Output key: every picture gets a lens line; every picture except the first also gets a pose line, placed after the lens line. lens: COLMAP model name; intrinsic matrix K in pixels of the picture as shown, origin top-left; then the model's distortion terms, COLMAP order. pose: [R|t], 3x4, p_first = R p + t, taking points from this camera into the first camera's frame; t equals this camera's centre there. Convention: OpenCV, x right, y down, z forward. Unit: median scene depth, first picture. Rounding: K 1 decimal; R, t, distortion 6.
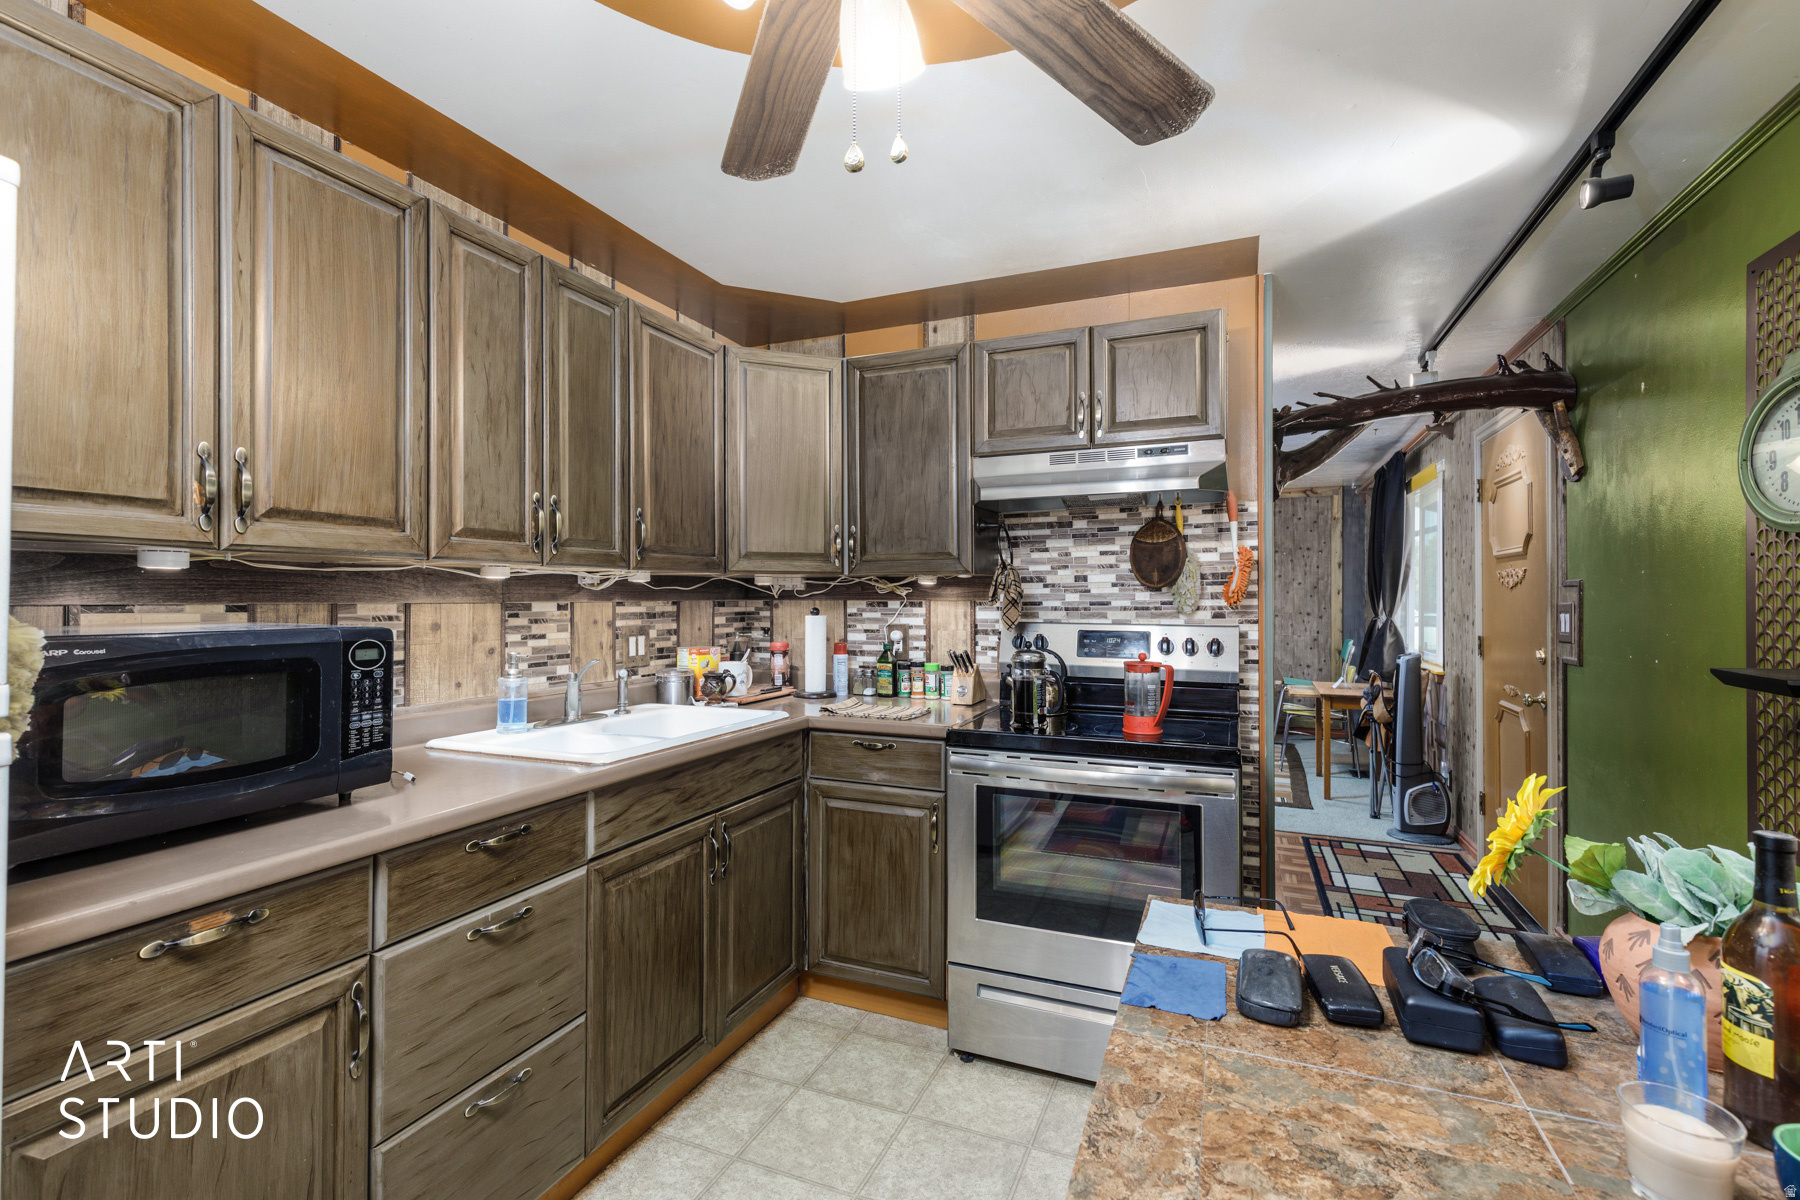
lens RADIAL K [[816.3, 0, 894.3], [0, 816.3, 594.7], [0, 0, 1]] dist [-0.000397, -0.000297]
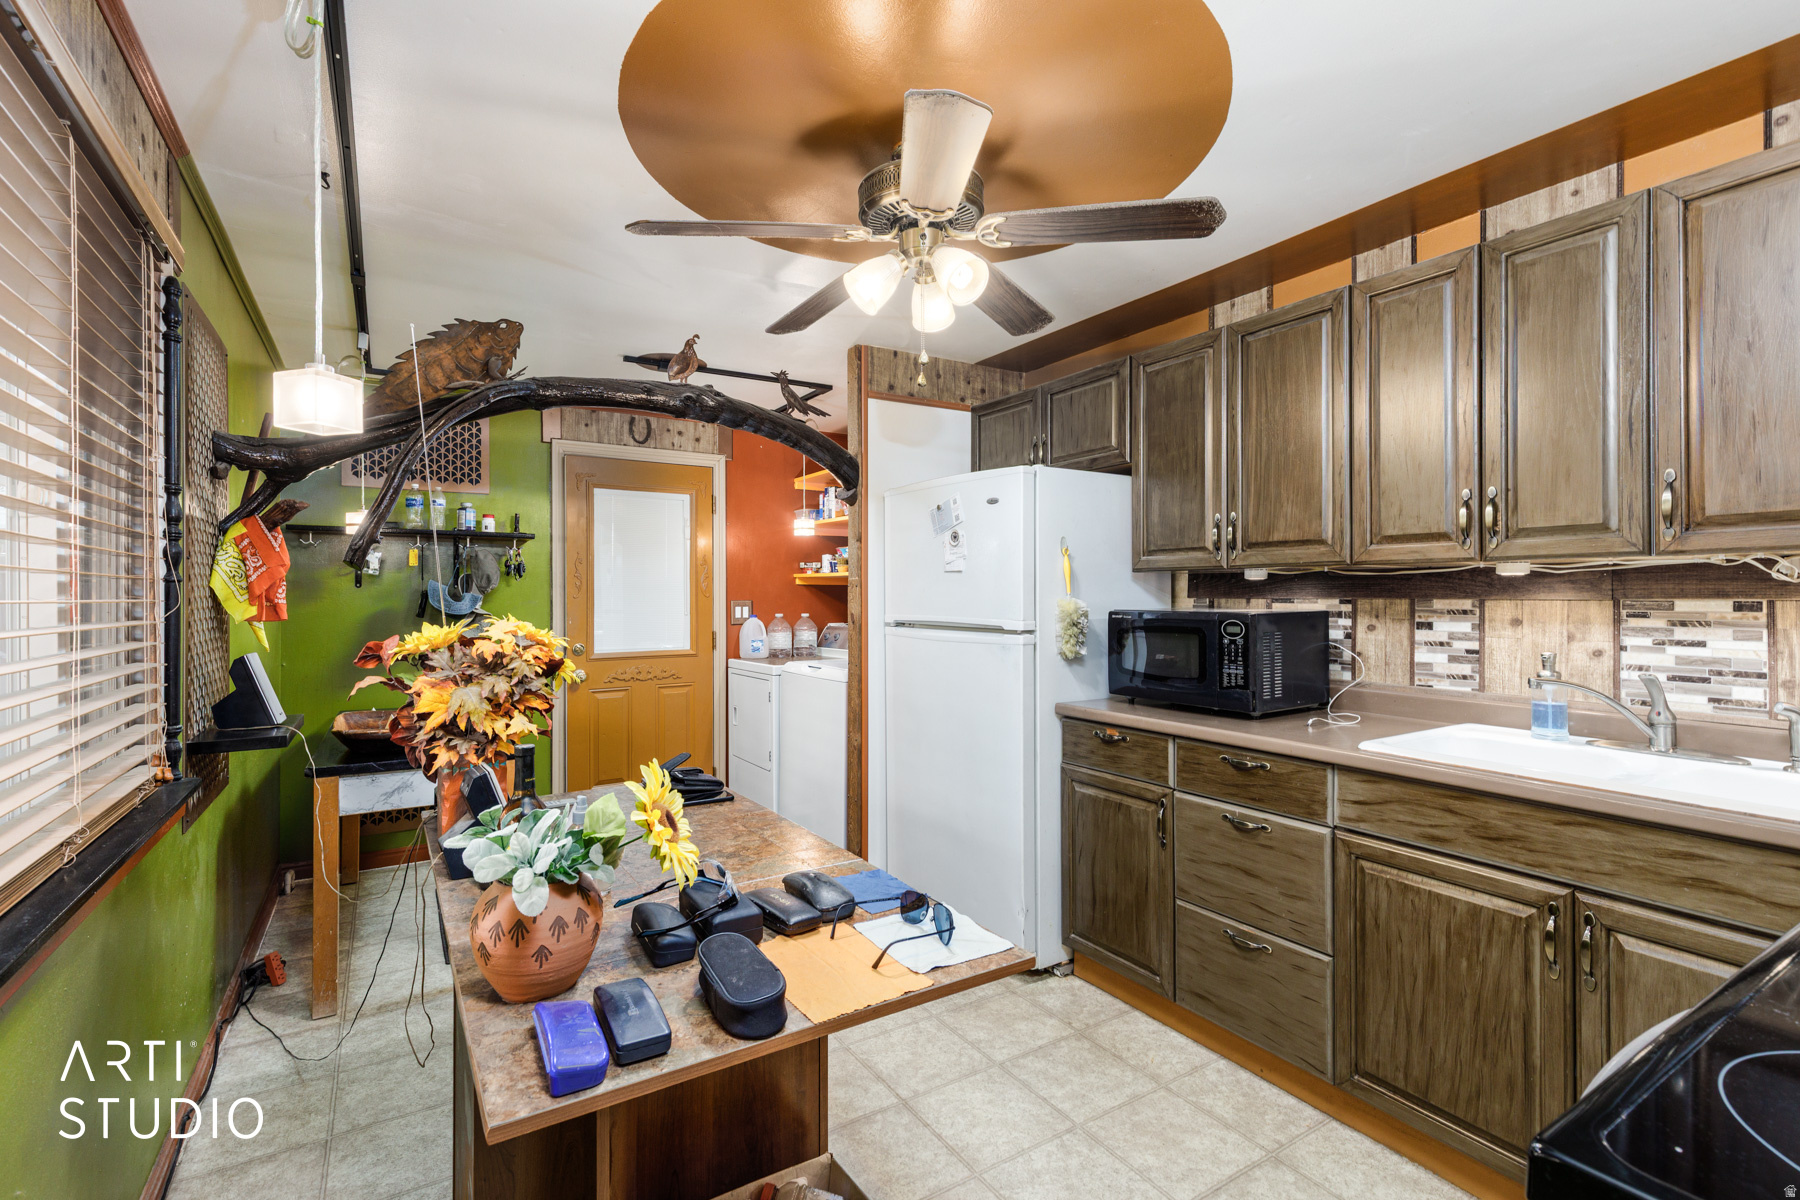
lens RADIAL K [[816.3, 0, 896.4], [0, 816.3, 597.3], [0, 0, 1]] dist [-0.000397, -0.000297]
pose [[-0.575799, 0.003968, -0.817582, 0.811476], [0.005544, 0.999984, 0.000949, 0.002230], [0.817573, -0.003987, -0.575811, 1.037690]]
